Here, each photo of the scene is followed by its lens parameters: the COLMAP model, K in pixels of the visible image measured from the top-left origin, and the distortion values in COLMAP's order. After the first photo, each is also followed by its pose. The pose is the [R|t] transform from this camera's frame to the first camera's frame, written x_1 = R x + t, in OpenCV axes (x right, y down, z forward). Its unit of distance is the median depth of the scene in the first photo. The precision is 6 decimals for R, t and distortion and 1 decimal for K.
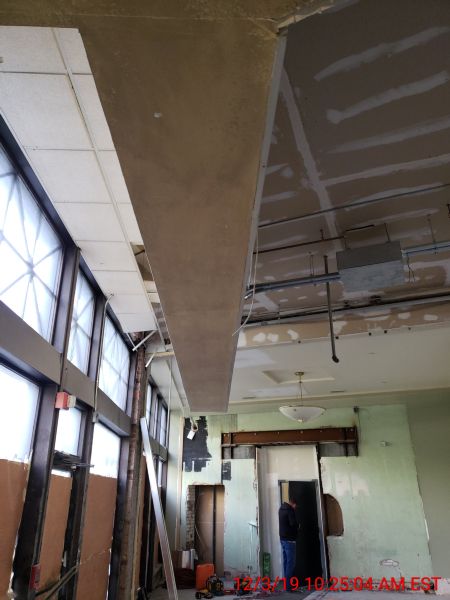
lens RADIAL K [[462.9, 0, 224.4], [0, 462.9, 296.8], [0, 0, 1]] dist [0.045376, -0.027328]
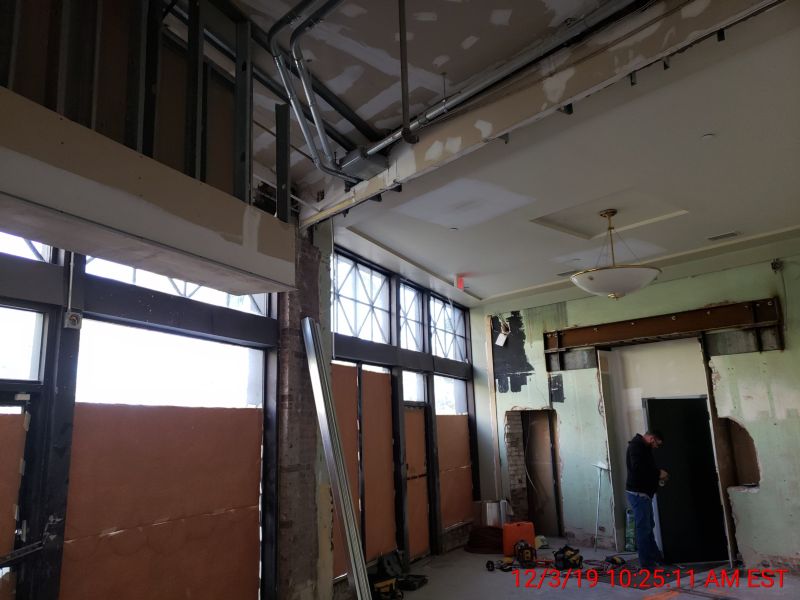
lens RADIAL K [[617.2, 0, 389.9], [0, 617.2, 299.7], [0, 0, 1]] dist [0.045376, -0.027328]
pose [[0.888161, -0.116561, -0.444503, 0.346600], [0.204154, 0.966681, 0.154430, 0.141450], [0.411692, -0.227906, 0.882365, 0.333668]]
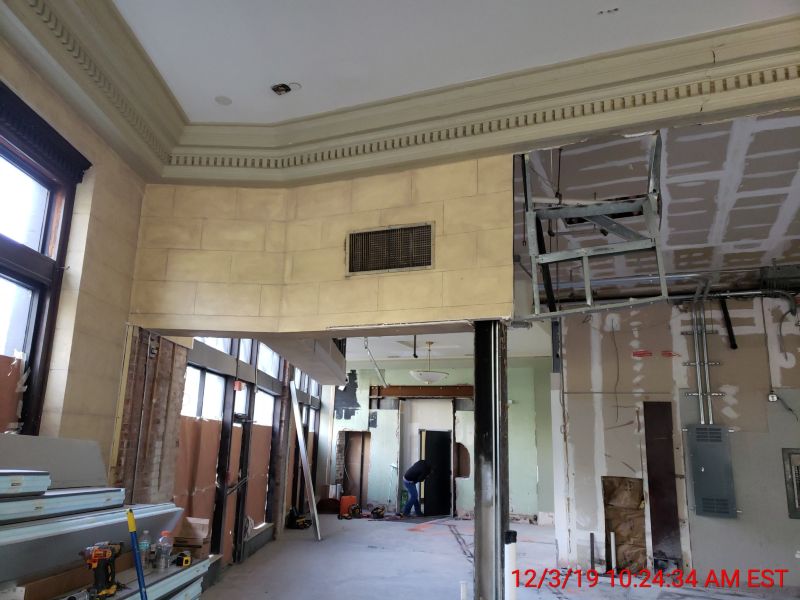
lens RADIAL K [[617.2, 0, 394.8], [0, 617.2, 275.0], [0, 0, 1]] dist [0.045376, -0.027328]
pose [[0.999056, 0.023119, -0.036770, 0.181521], [-0.017713, 0.989839, 0.141088, -0.304309], [0.039658, -0.140304, 0.989314, -0.701572]]
